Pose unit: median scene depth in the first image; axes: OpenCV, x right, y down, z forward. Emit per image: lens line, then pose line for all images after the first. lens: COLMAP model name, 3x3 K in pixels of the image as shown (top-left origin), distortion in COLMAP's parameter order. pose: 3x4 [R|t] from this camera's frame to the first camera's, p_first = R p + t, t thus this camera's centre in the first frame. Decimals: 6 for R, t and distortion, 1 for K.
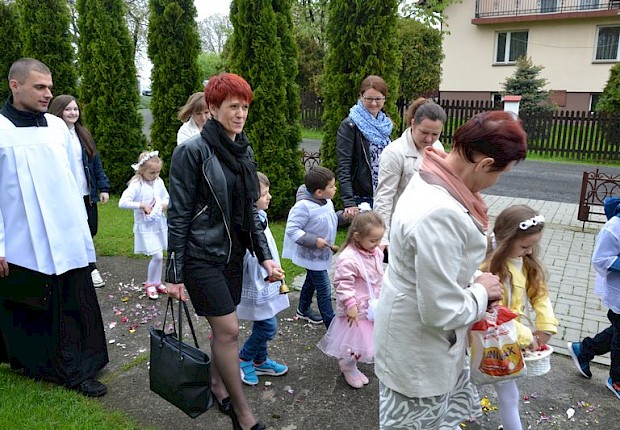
lens RADIAL K [[516.2, 0, 309.6], [0, 516.2, 217.7], [0, 0, 1]] dist [-0.025557, 0.009158]
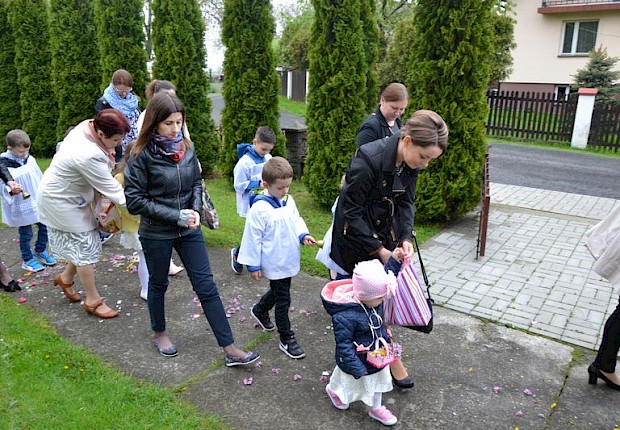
lens RADIAL K [[509.2, 0, 309.6], [0, 509.2, 218.3], [0, 0, 1]] dist [-0.034742, 0.011365]
pose [[0.995683, 0.040437, -0.083551, -0.047237], [-0.038241, 0.998884, 0.027719, -0.005661], [0.084579, -0.024404, 0.996118, 0.035728]]
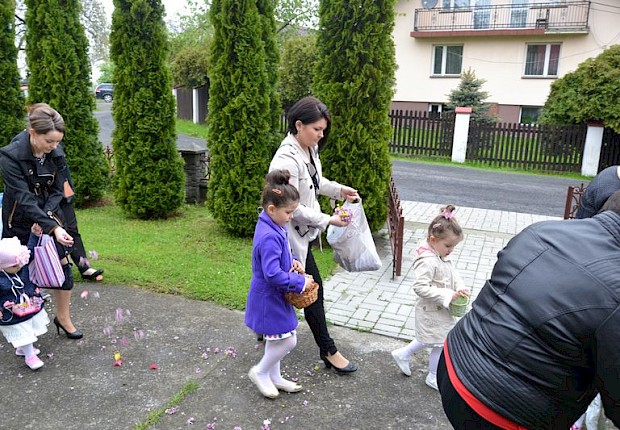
lens RADIAL K [[509.2, 0, 309.6], [0, 509.2, 218.3], [0, 0, 1]] dist [-0.034742, 0.011365]
pose [[0.990573, -0.006645, 0.136826, -0.078985], [0.007672, 0.999946, -0.006986, -0.017012], [-0.136772, 0.007970, 0.990570, 0.060474]]
